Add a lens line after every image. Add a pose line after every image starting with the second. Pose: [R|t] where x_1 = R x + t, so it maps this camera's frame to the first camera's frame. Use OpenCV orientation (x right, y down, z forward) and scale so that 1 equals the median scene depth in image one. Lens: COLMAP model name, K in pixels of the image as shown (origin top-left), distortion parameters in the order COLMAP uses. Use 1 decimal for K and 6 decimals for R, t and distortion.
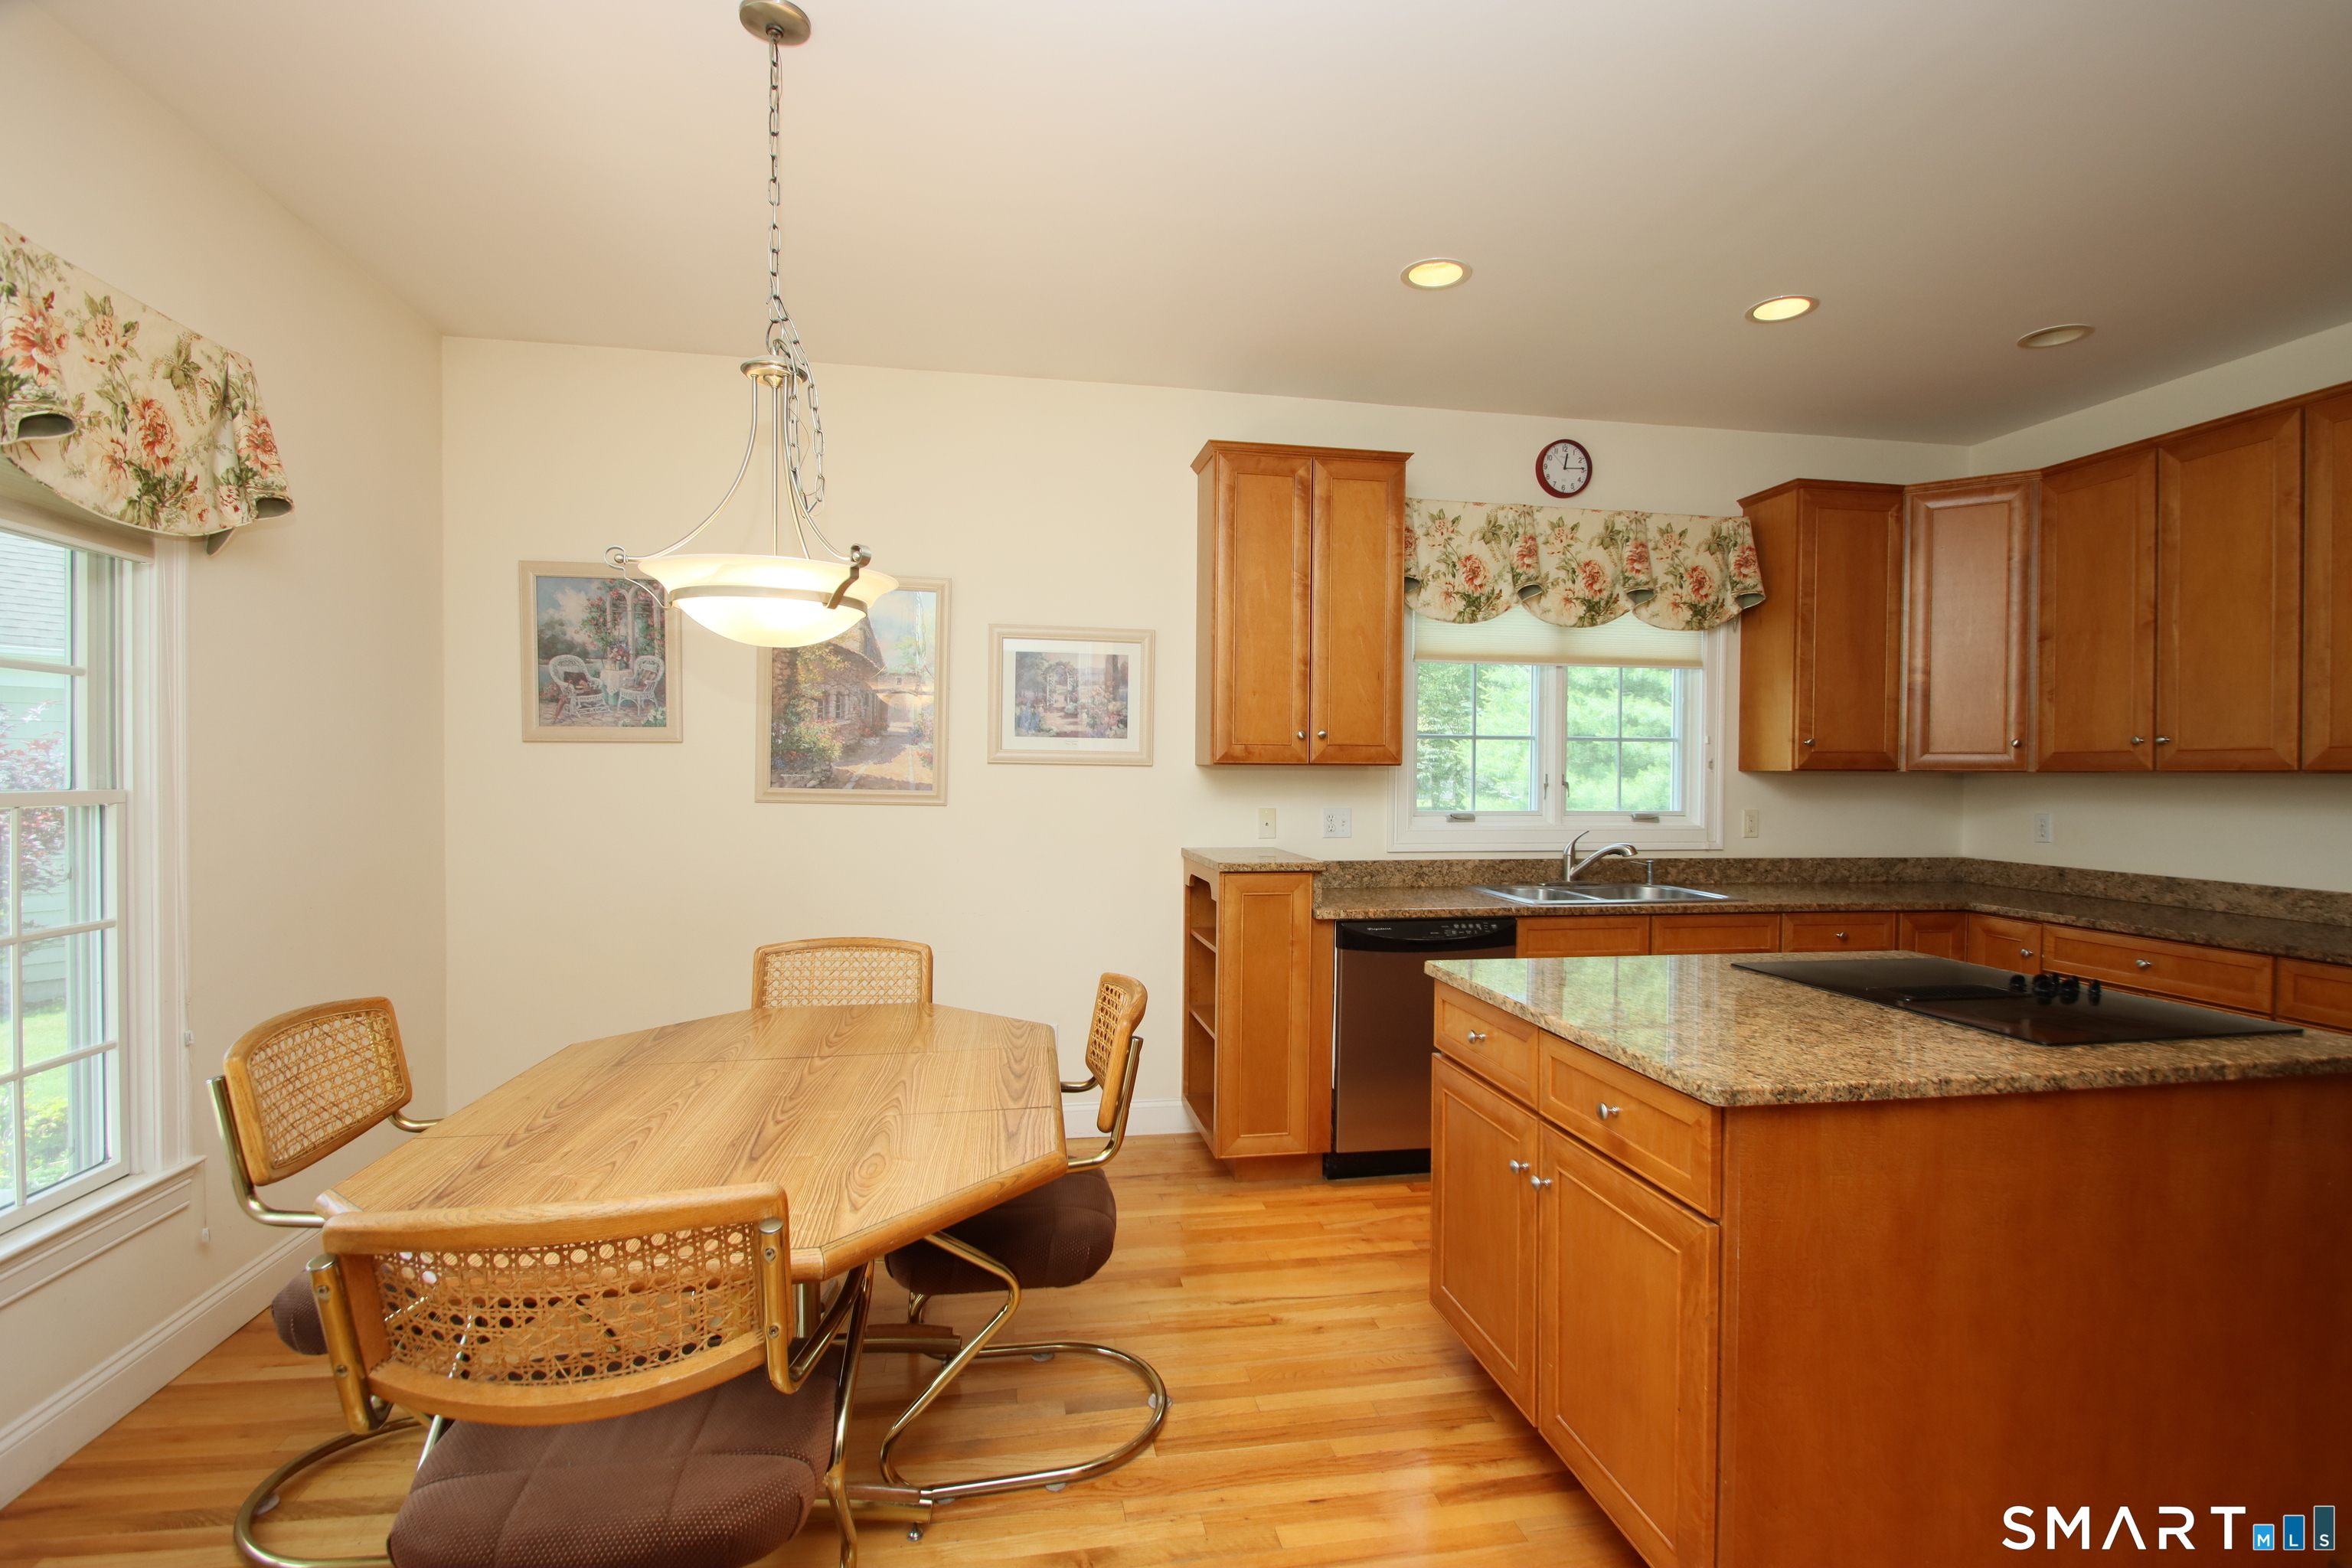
lens RADIAL K [[1090.3, 0, 1192.4], [0, 1090.3, 790.7], [0, 0, 1]] dist [0.016260, -0.016639]
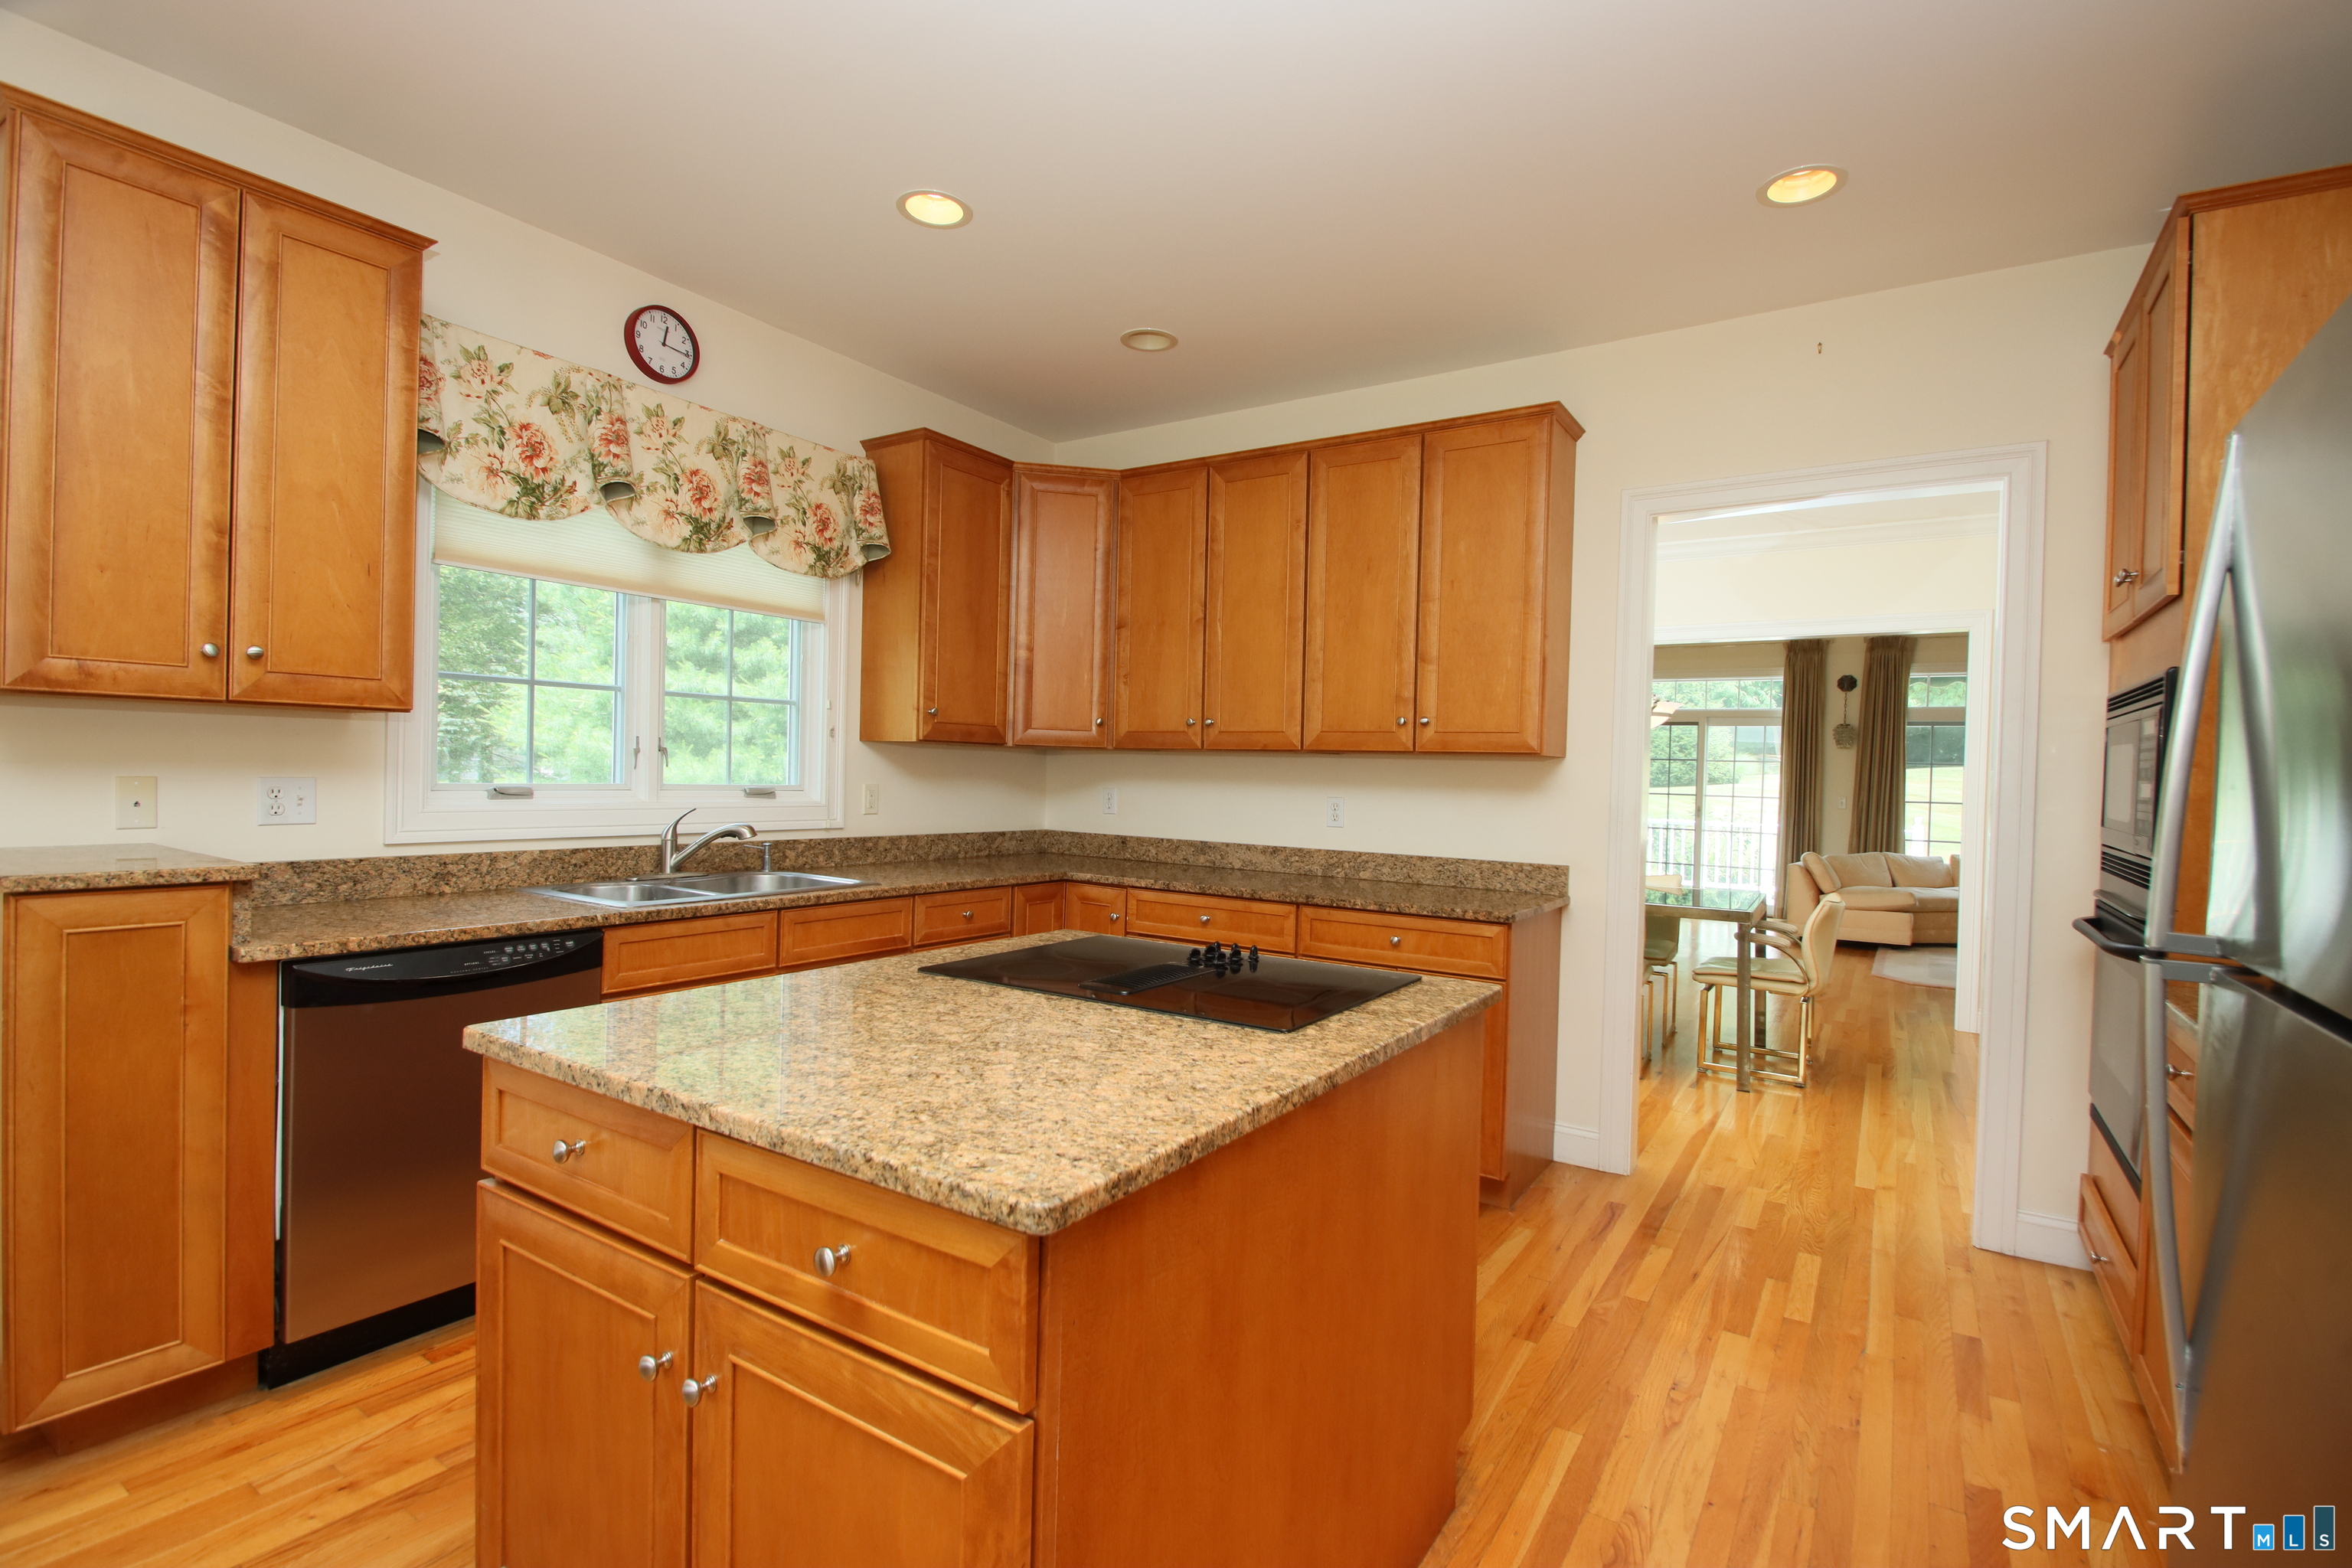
lens RADIAL K [[1084.6, 0, 1181.2], [0, 1084.6, 789.0], [0, 0, 1]] dist [0.025787, -0.025700]
pose [[0.690730, 0.000444, 0.723113, 0.035528], [-0.010286, 0.999905, 0.009211, 0.012029], [-0.723040, -0.013800, 0.690669, 0.206608]]
